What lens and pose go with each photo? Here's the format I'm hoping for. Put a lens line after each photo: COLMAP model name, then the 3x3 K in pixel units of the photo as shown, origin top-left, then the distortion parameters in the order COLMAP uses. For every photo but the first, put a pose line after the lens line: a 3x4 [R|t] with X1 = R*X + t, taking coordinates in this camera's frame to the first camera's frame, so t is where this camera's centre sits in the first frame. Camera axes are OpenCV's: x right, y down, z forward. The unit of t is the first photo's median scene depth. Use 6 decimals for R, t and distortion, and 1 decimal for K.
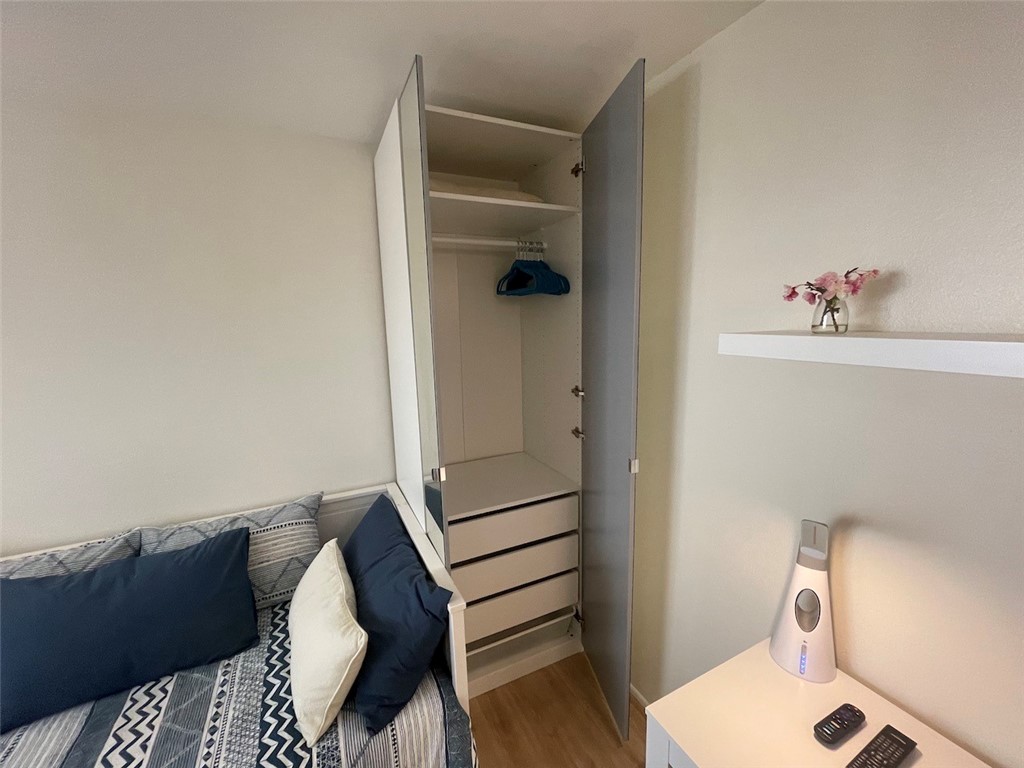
lens RADIAL K [[411.5, 0, 511.1], [0, 411.5, 387.0], [0, 0, 1]] dist [-0.002203, 0.000146]
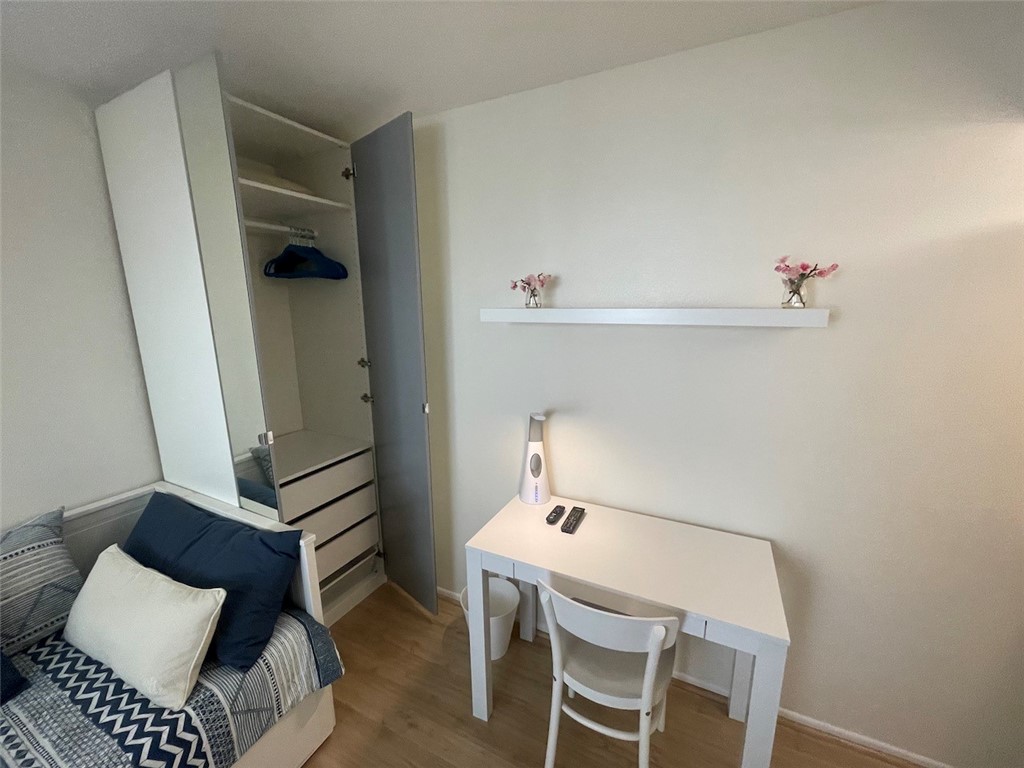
lens RADIAL K [[414.1, 0, 508.4], [0, 414.1, 389.2], [0, 0, 1]] dist [-0.002071, -0.000033]
pose [[0.796062, -0.105512, 0.595947, -0.293232], [0.089898, 0.994377, 0.055968, 0.074571], [-0.598501, 0.009020, 0.801071, -0.264569]]
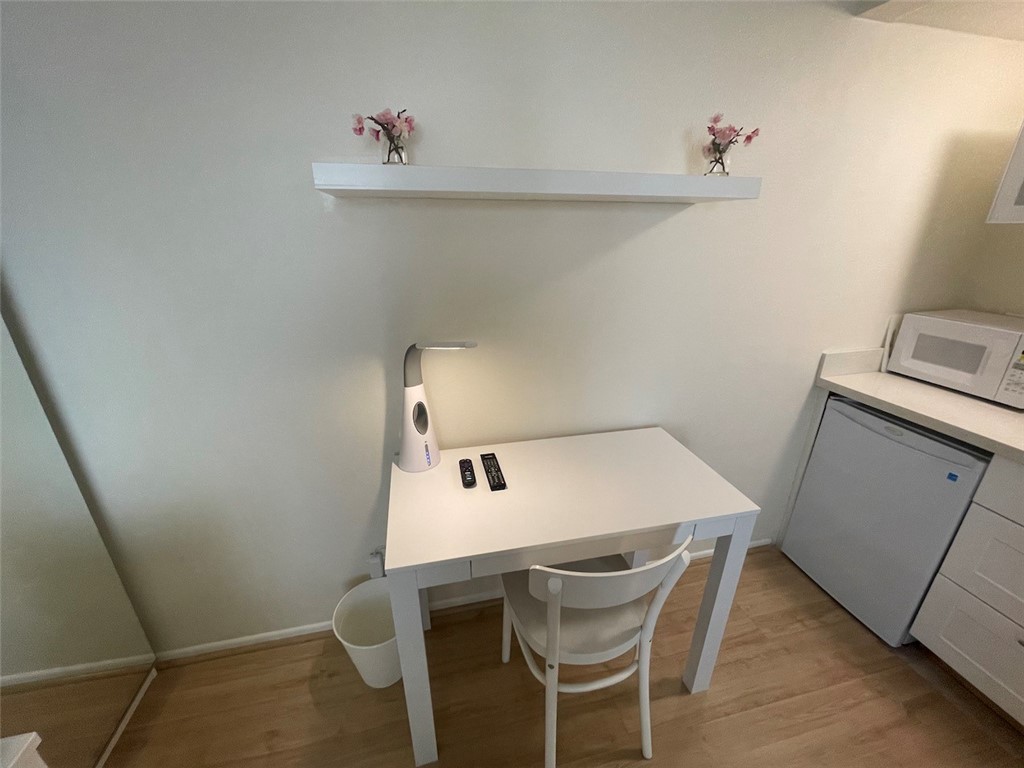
lens RADIAL K [[408.5, 0, 509.7], [0, 408.5, 383.7], [0, 0, 1]] dist [-0.003385, -0.000451]
pose [[0.235000, -0.328459, 0.914817, -0.232773], [0.155465, 0.941759, 0.298197, 0.082855], [-0.959482, 0.072146, 0.272377, 0.283844]]
